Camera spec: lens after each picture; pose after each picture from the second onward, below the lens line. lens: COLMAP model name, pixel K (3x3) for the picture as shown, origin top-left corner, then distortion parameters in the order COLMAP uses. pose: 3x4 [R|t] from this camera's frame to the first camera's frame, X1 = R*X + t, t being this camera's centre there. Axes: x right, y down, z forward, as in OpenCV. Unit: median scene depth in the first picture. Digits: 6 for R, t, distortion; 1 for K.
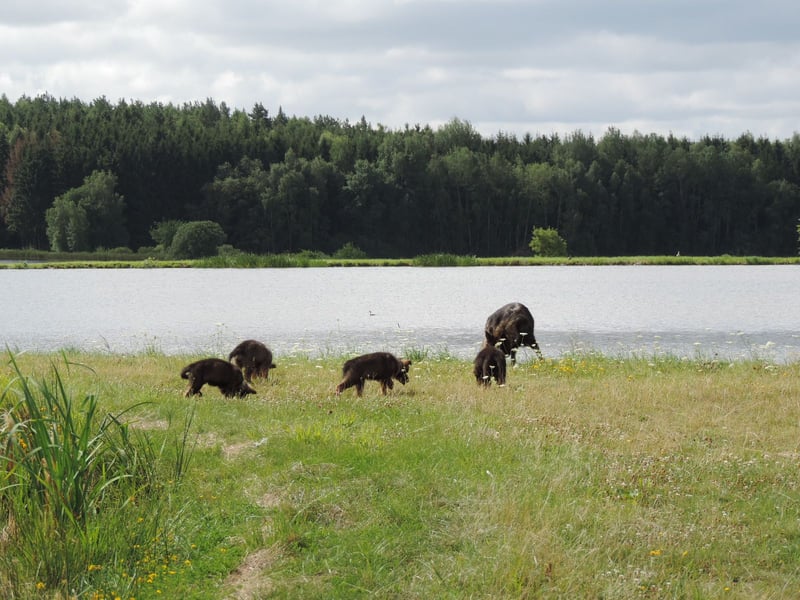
lens RADIAL K [[4653.6, 0, 399.9], [0, 4653.6, 300.0], [0, 0, 1]] dist [-0.155270, 0.000000]
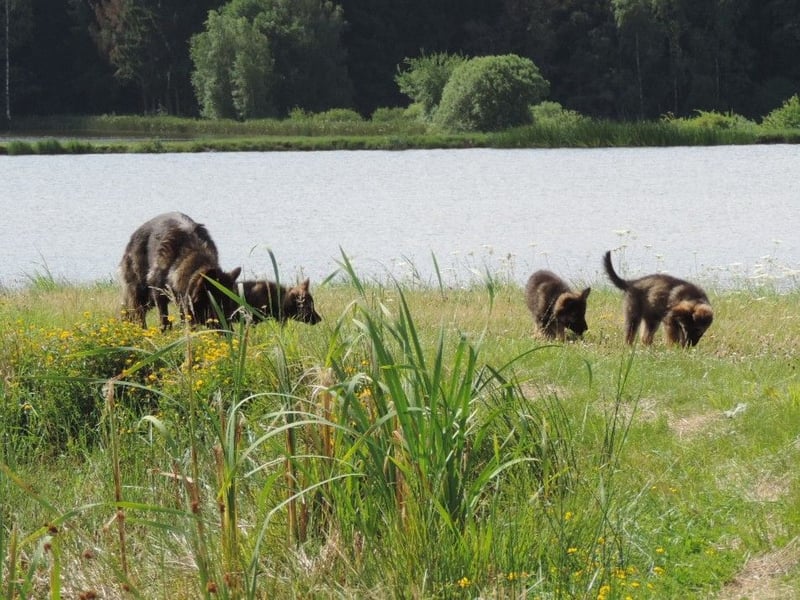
lens RADIAL K [[4653.6, 0, 400.1], [0, 4653.6, 299.9], [0, 0, 1]] dist [-0.155270, 0.000000]
pose [[0.989377, -0.002817, -0.145345, 0.019451], [0.008556, 0.999207, 0.038874, -0.010220], [0.145121, -0.039705, 0.988617, 0.503105]]
